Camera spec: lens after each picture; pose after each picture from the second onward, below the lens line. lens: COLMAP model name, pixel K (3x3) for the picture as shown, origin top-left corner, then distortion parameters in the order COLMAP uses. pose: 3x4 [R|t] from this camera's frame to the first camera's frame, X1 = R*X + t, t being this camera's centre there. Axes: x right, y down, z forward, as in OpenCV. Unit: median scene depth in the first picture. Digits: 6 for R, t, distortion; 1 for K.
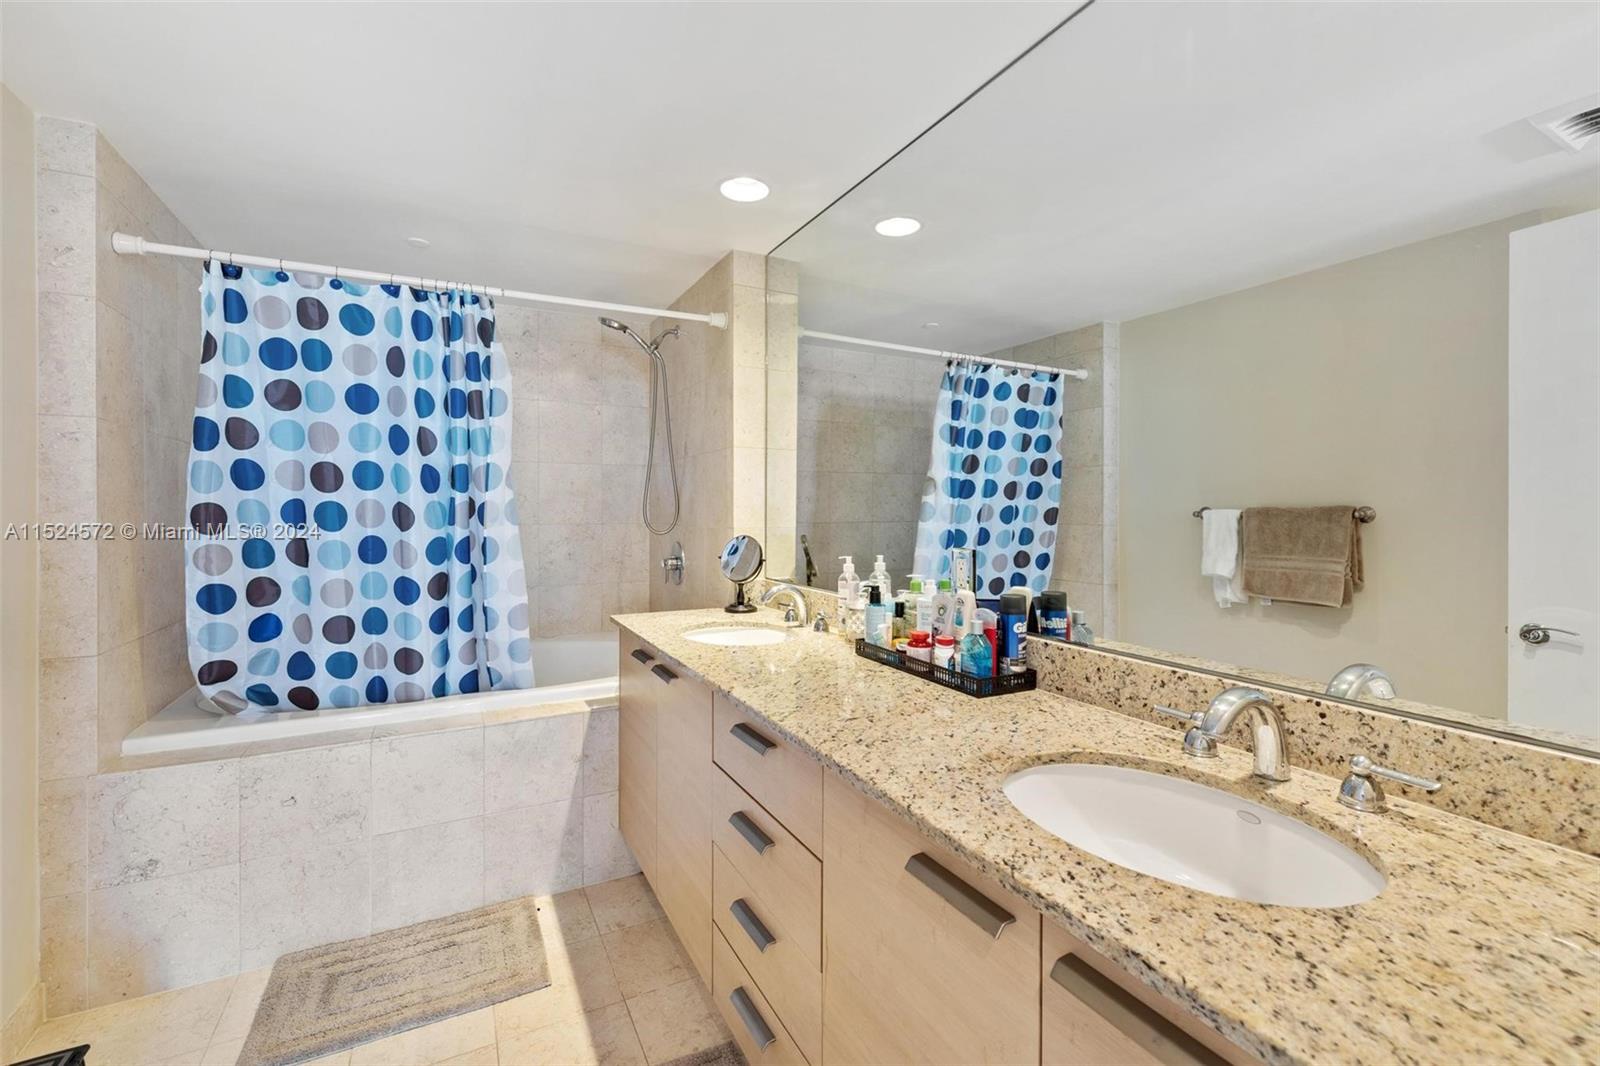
lens RADIAL K [[699.2, 0, 800.7], [0, 699.2, 520.1], [0, 0, 1]] dist [0.003396, 0.000947]
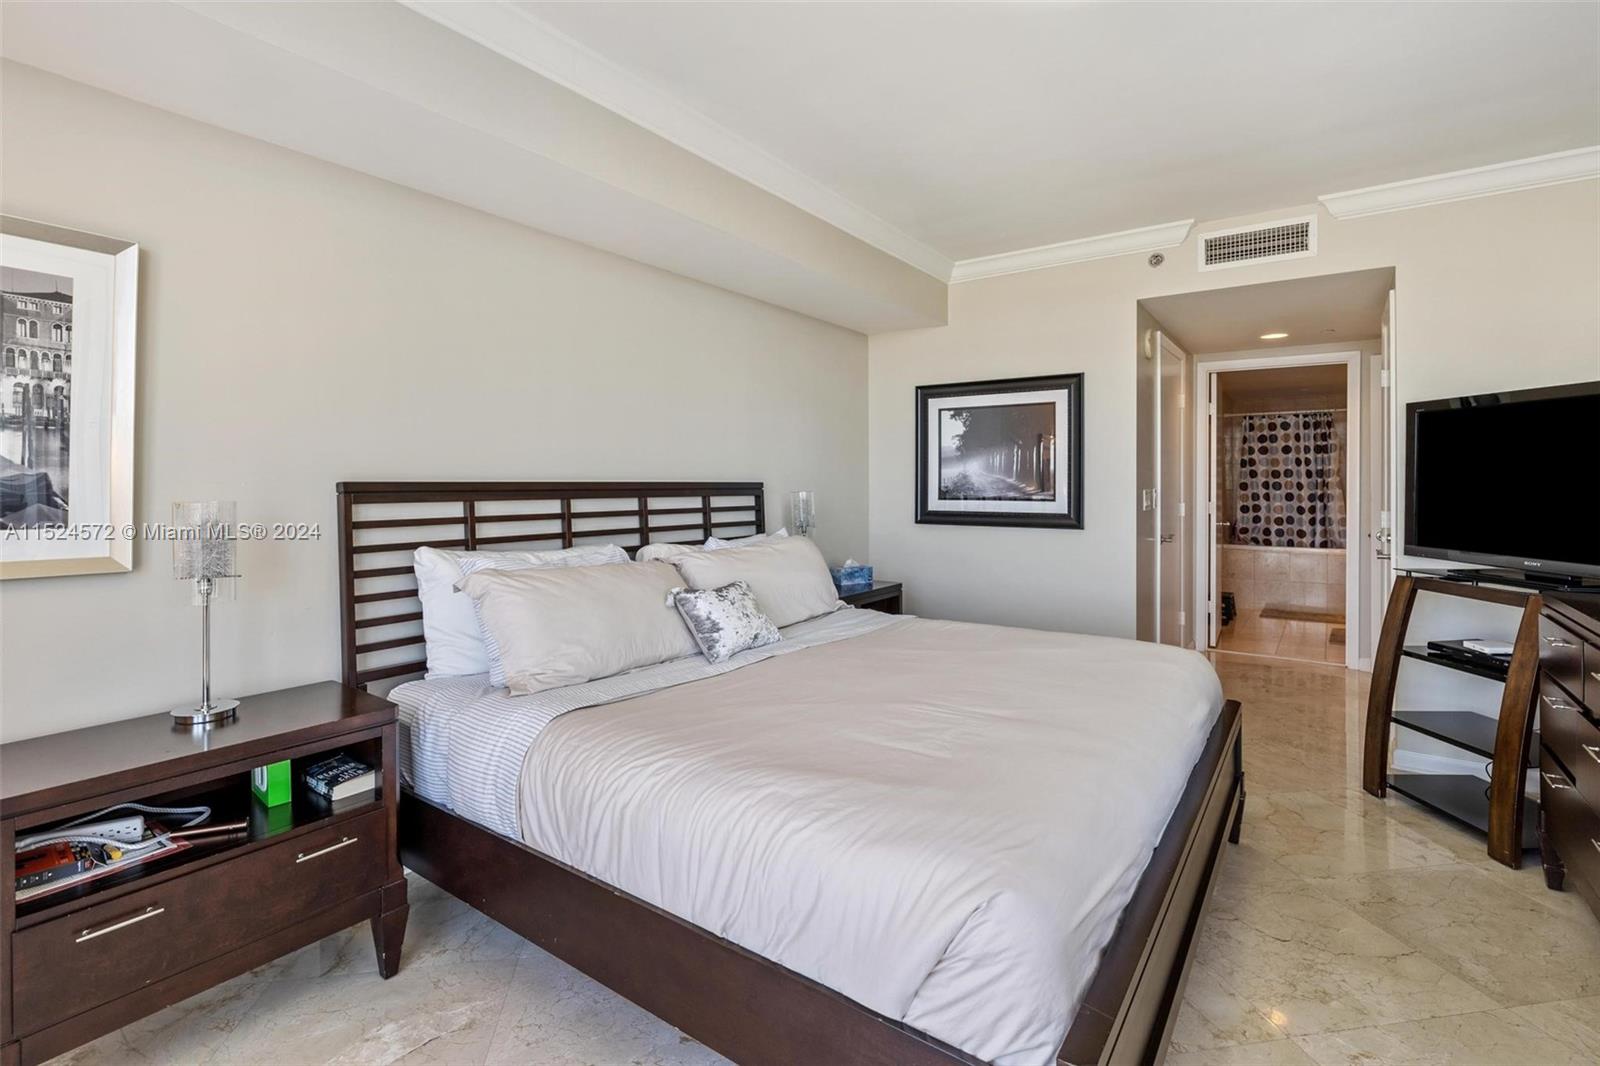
lens RADIAL K [[743.5, 0, 806.1], [0, 743.5, 477.9], [0, 0, 1]] dist [-0.001941, 0.000008]
pose [[0.462339, -0.004184, -0.886693, 1.364801], [-0.011401, 0.999878, -0.010662, 0.017992], [0.886630, 0.015039, 0.462235, -2.507339]]
